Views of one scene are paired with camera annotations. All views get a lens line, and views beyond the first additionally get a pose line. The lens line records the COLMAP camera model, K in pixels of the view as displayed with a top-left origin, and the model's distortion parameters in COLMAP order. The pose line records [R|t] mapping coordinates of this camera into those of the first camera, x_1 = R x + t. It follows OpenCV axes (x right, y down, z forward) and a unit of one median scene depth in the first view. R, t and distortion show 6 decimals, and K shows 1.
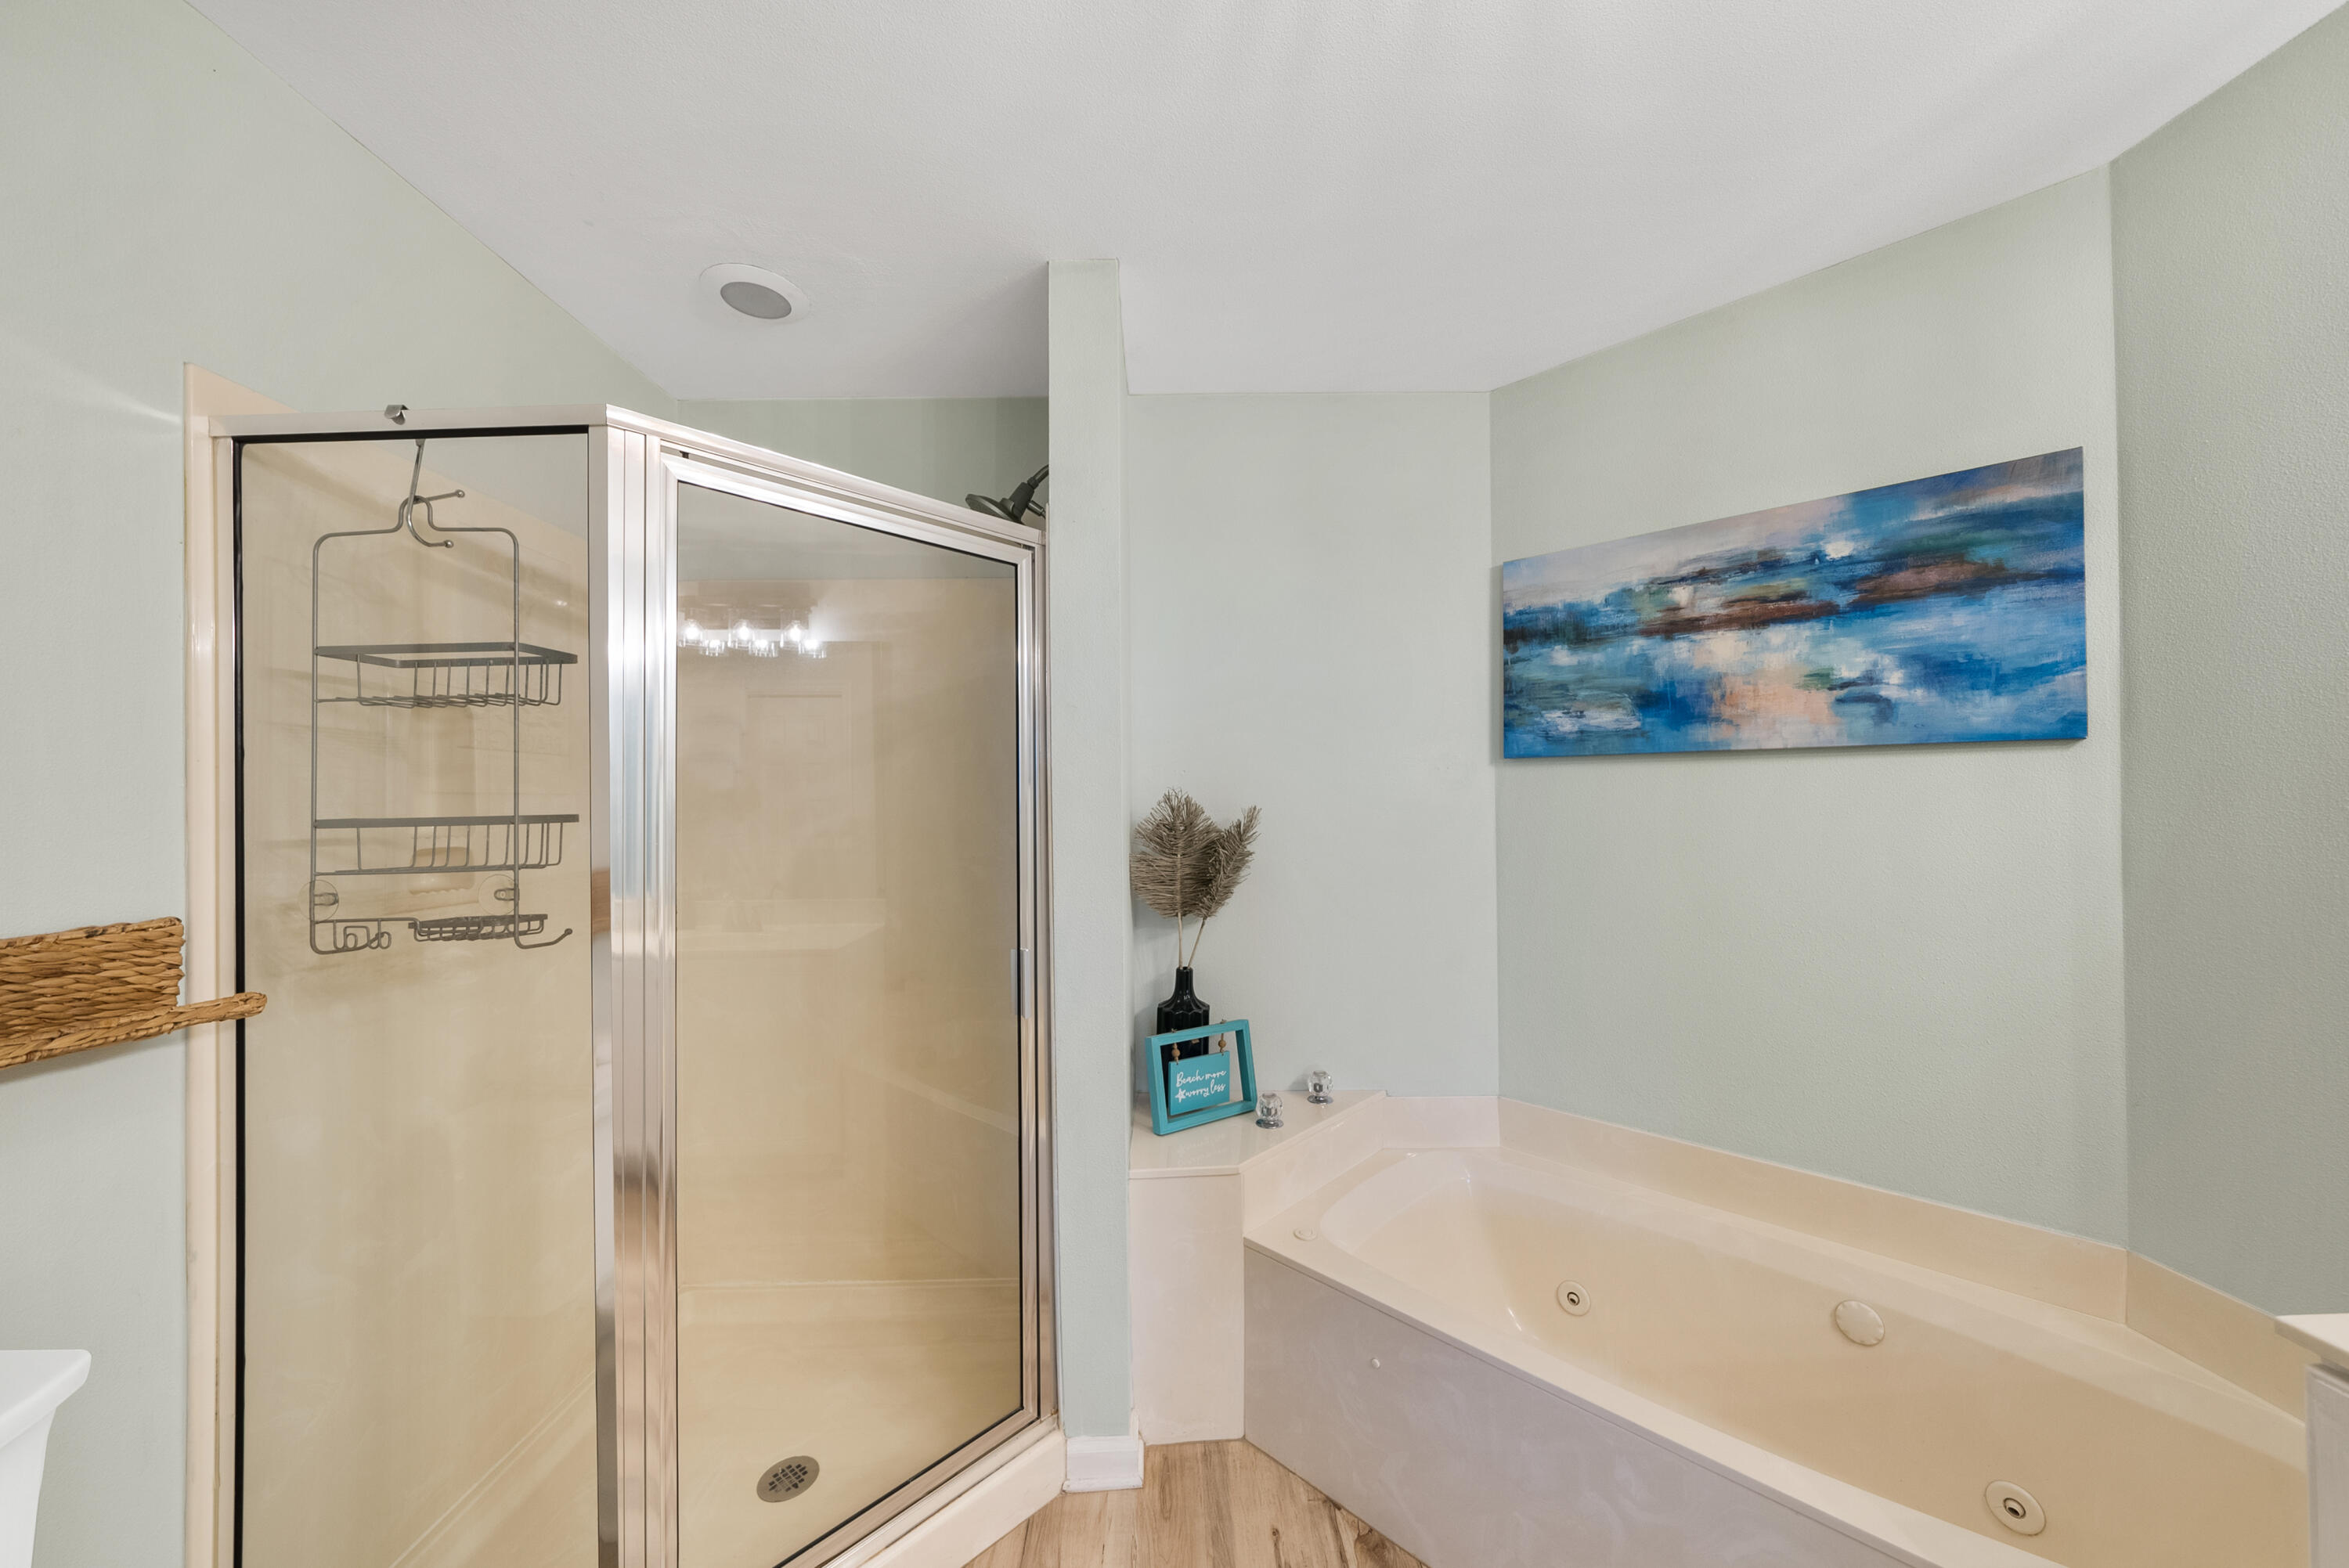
lens RADIAL K [[806.4, 0, 1180.2], [0, 806.4, 794.8], [0, 0, 1]] dist [-0.005700, -0.000131]
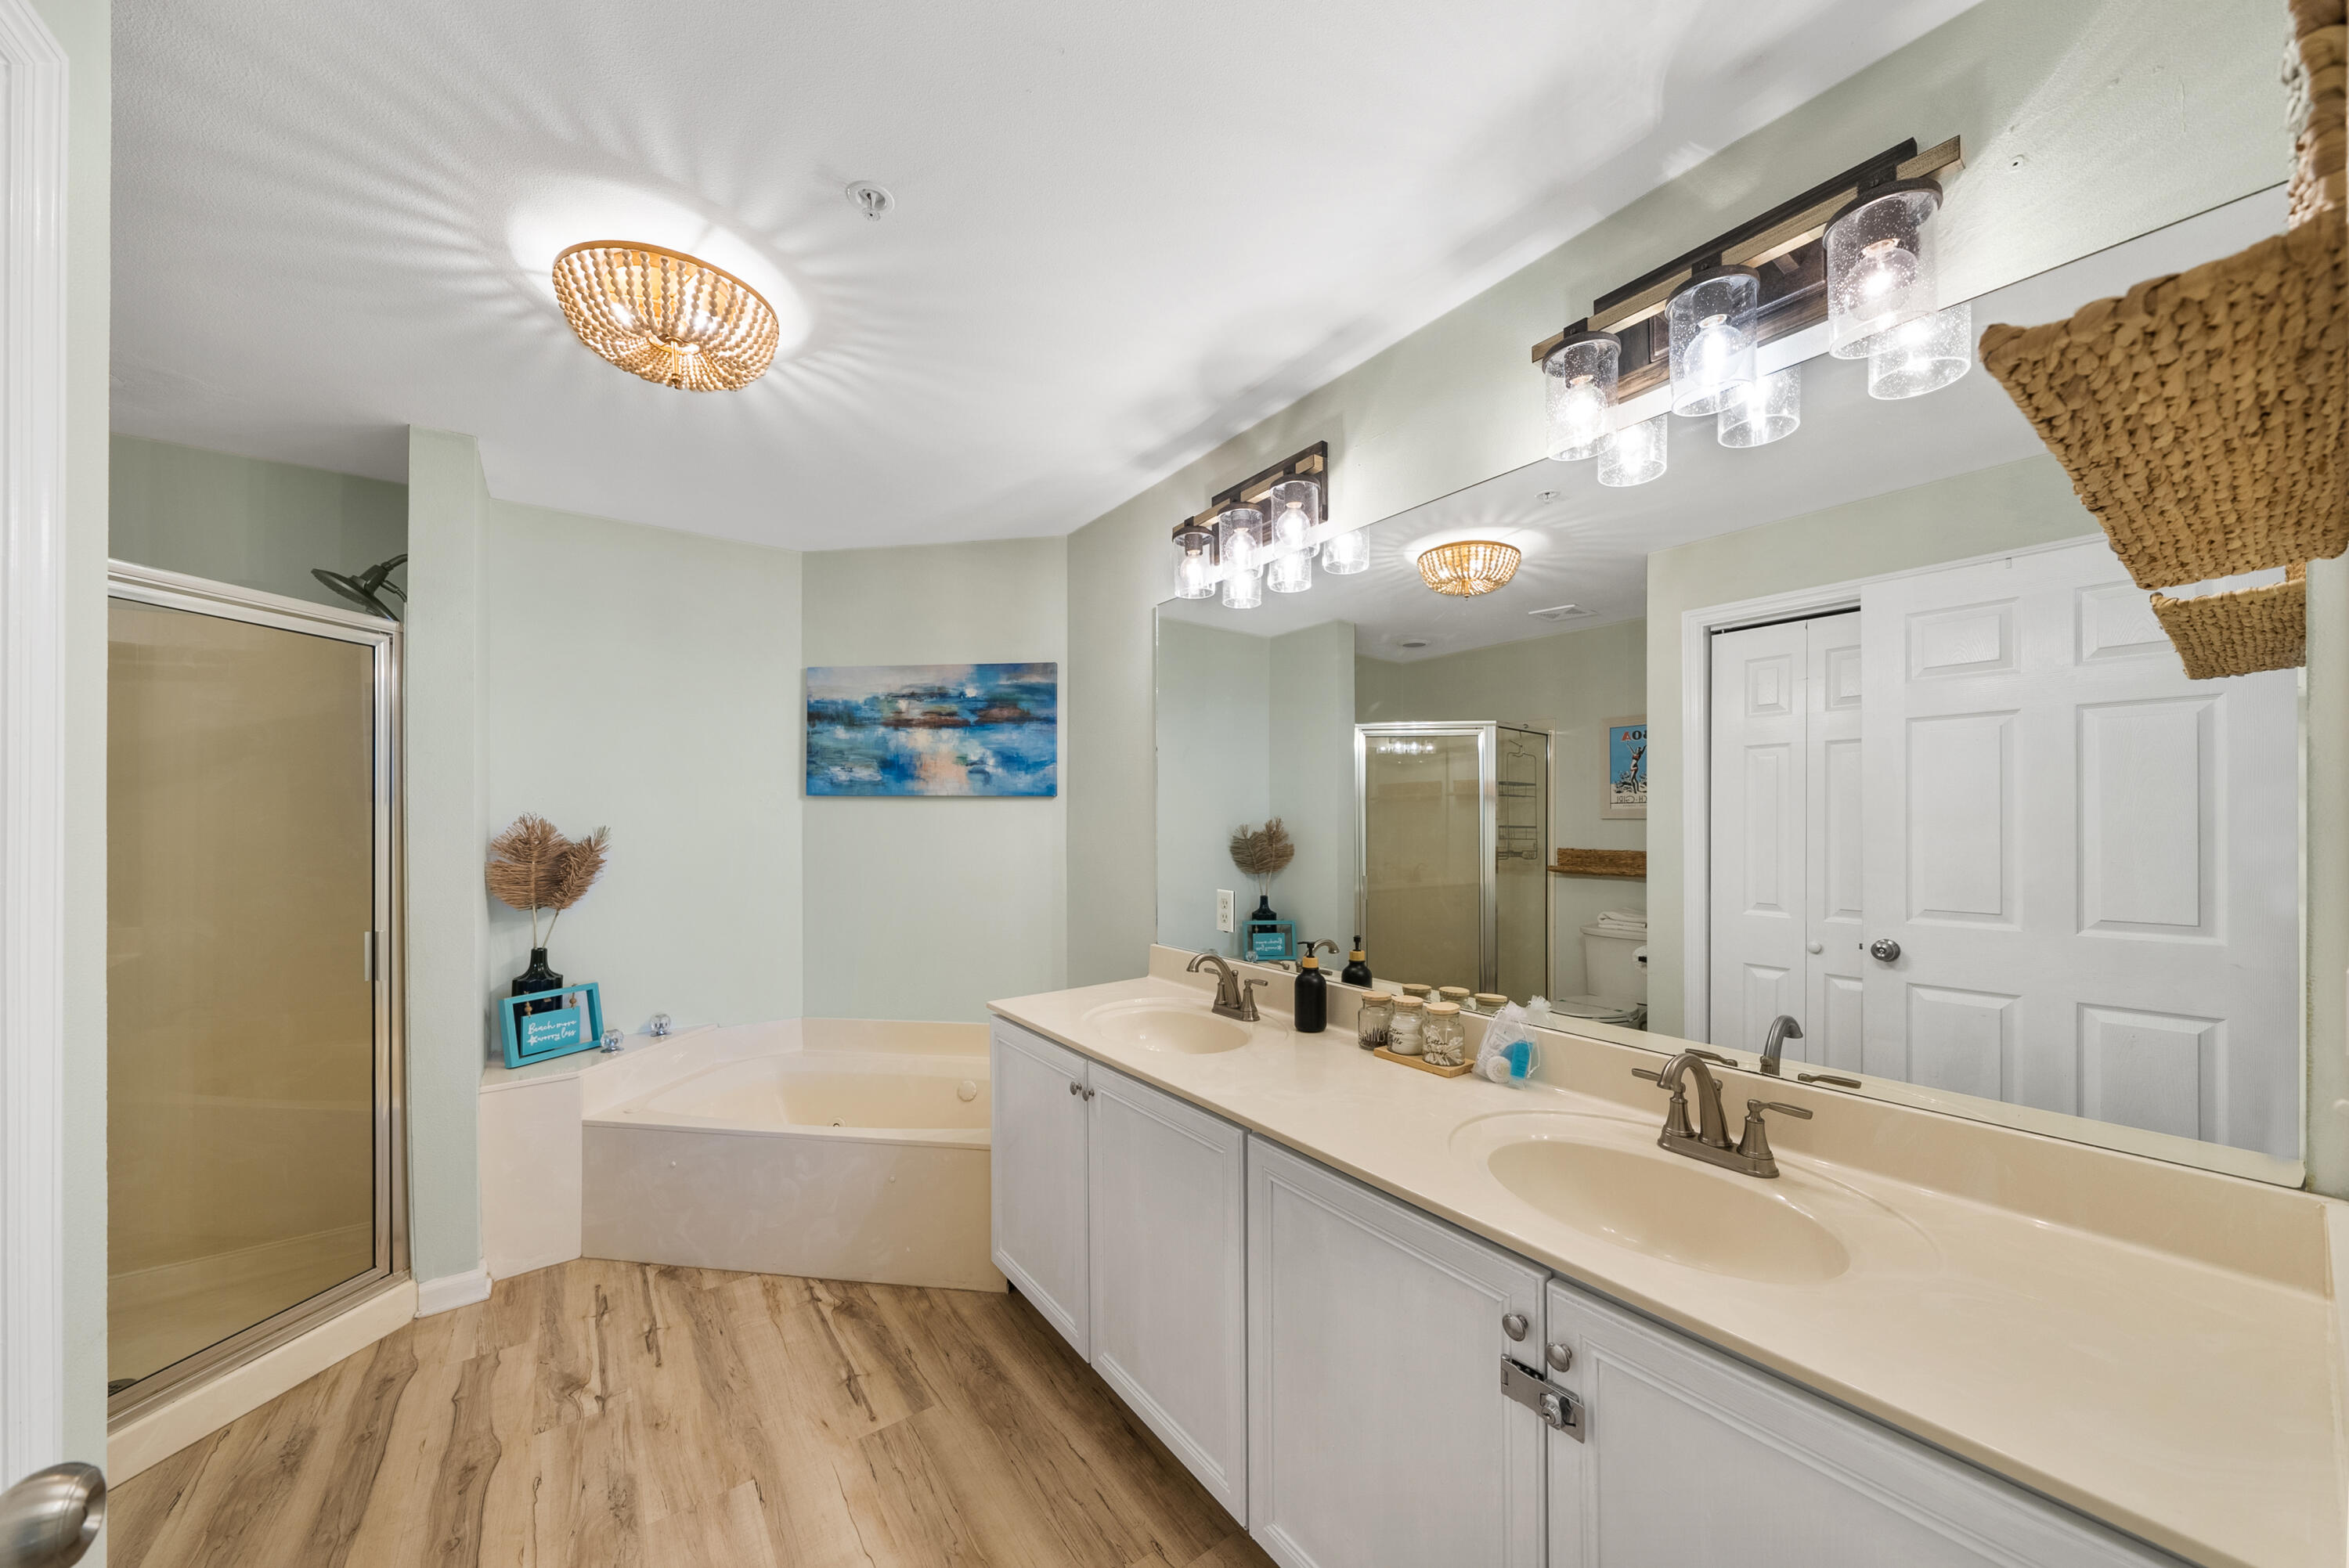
lens RADIAL K [[801.8, 0, 1175.1], [0, 801.8, 816.3], [0, 0, 1]] dist [-0.004731, -0.000050]
pose [[0.808828, 0.009387, 0.587970, 0.080781], [-0.010202, 0.999946, -0.001930, -0.010361], [-0.587956, -0.004438, 0.808881, -0.715180]]
